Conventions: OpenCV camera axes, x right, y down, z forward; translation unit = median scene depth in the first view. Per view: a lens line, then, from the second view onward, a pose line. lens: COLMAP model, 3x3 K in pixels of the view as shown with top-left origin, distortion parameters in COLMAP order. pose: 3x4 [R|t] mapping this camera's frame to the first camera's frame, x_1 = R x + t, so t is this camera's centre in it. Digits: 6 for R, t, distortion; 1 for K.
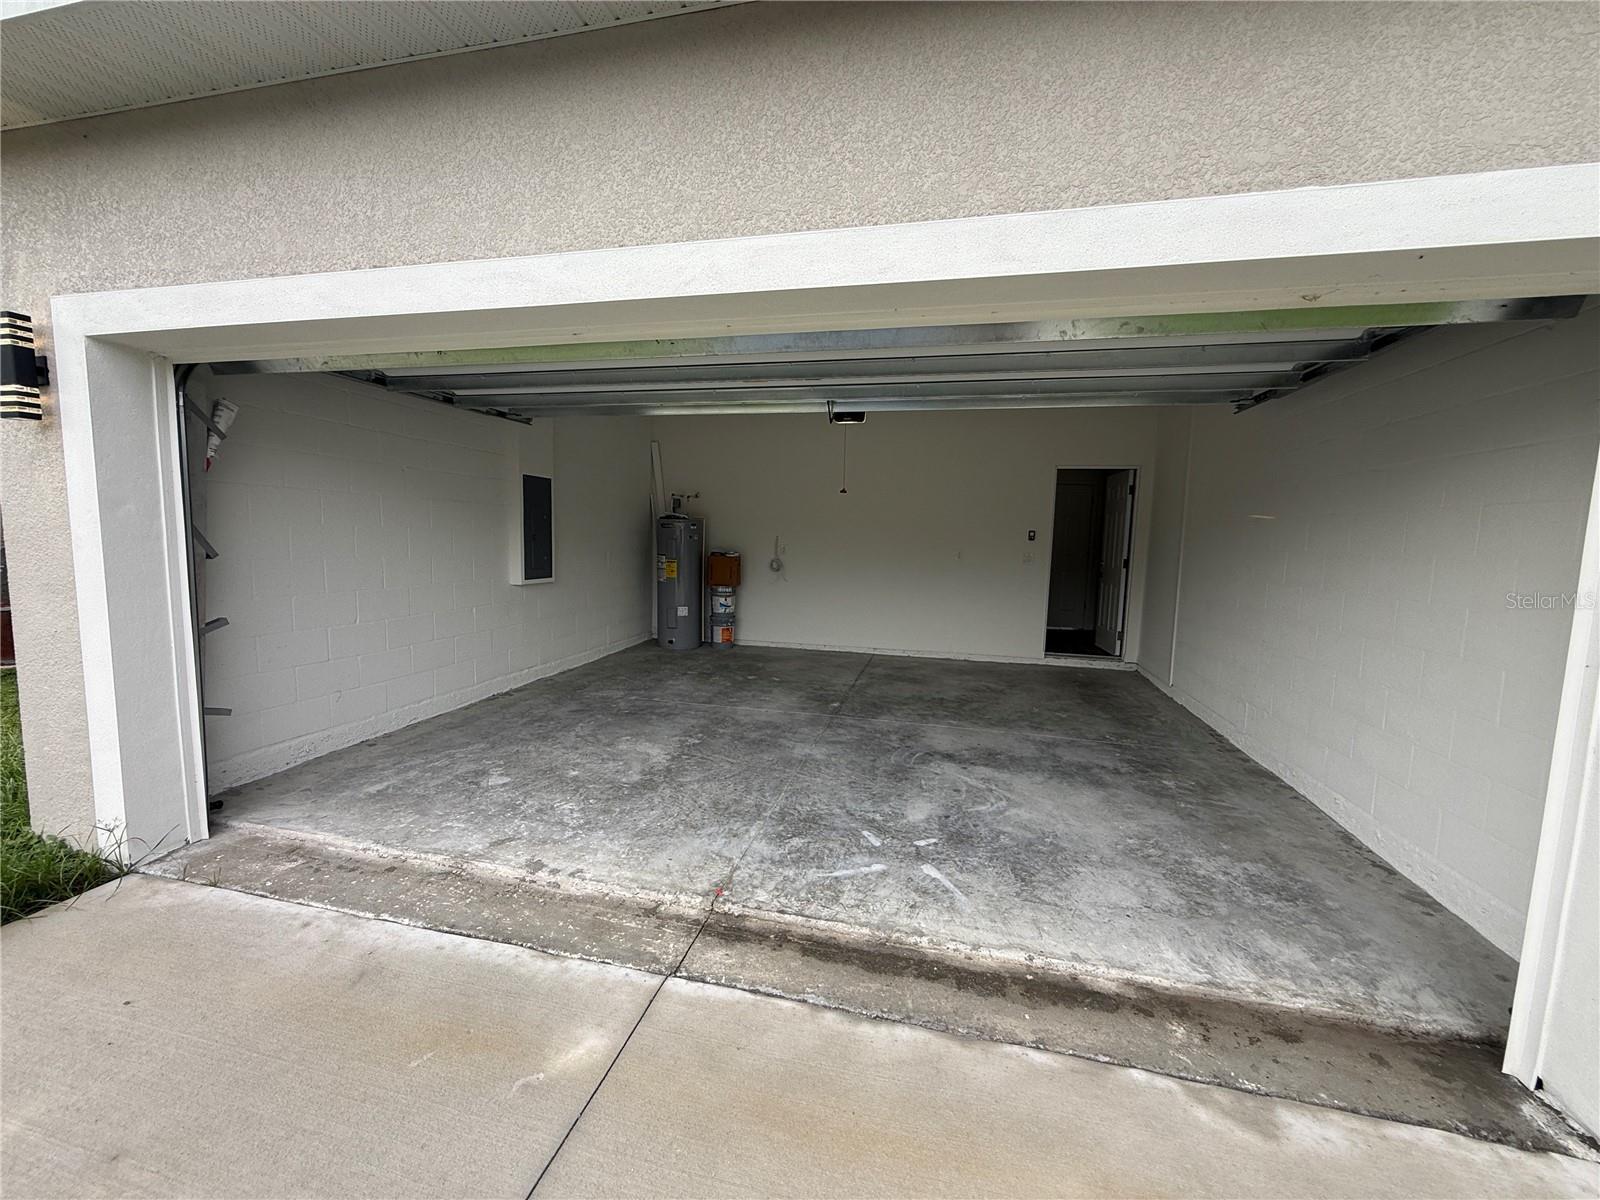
lens RADIAL K [[639.8, 0, 801.0], [0, 639.8, 603.1], [0, 0, 1]] dist [0.001032, 0.000000]
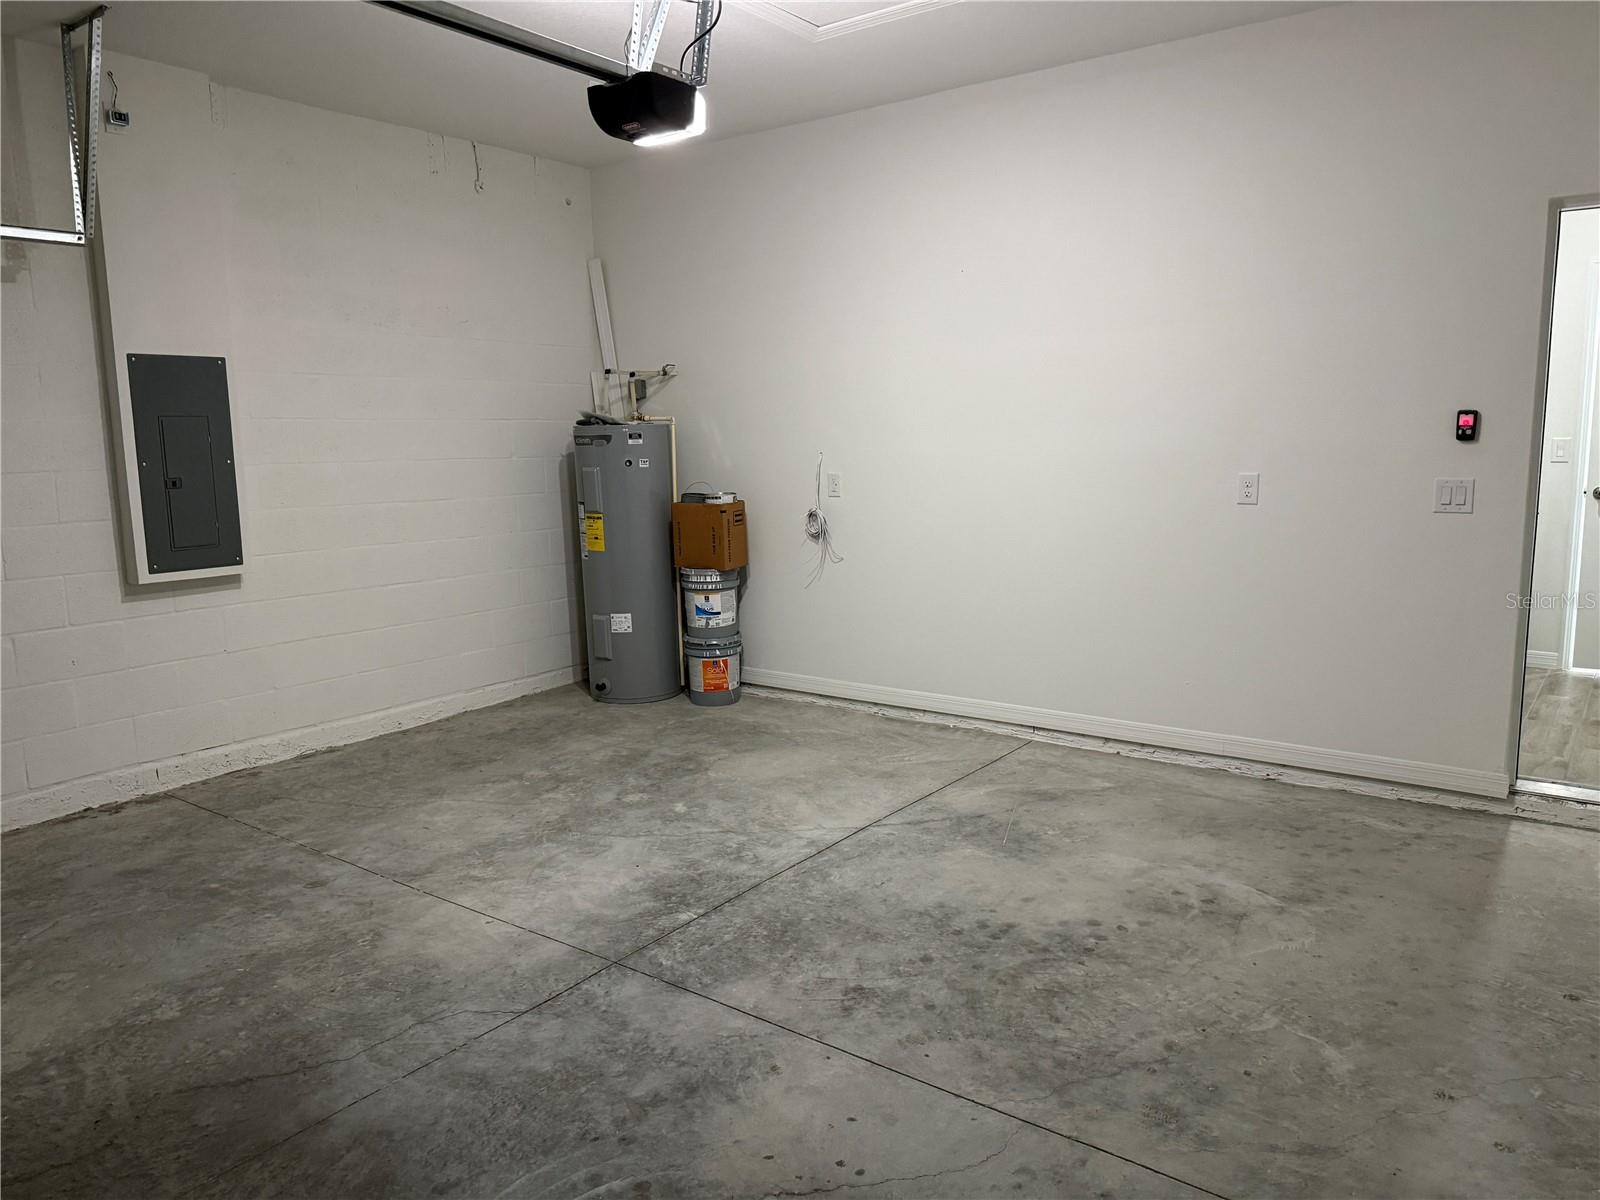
lens RADIAL K [[1117.2, 0, 798.3], [0, 1117.2, 595.0], [0, 0, 1]] dist [-0.004201, -0.000385]
pose [[0.914765, 0.012189, -0.403803, 0.267357], [0.002659, 0.999341, 0.036189, -0.037844], [0.403978, -0.034178, 0.914130, 0.308283]]
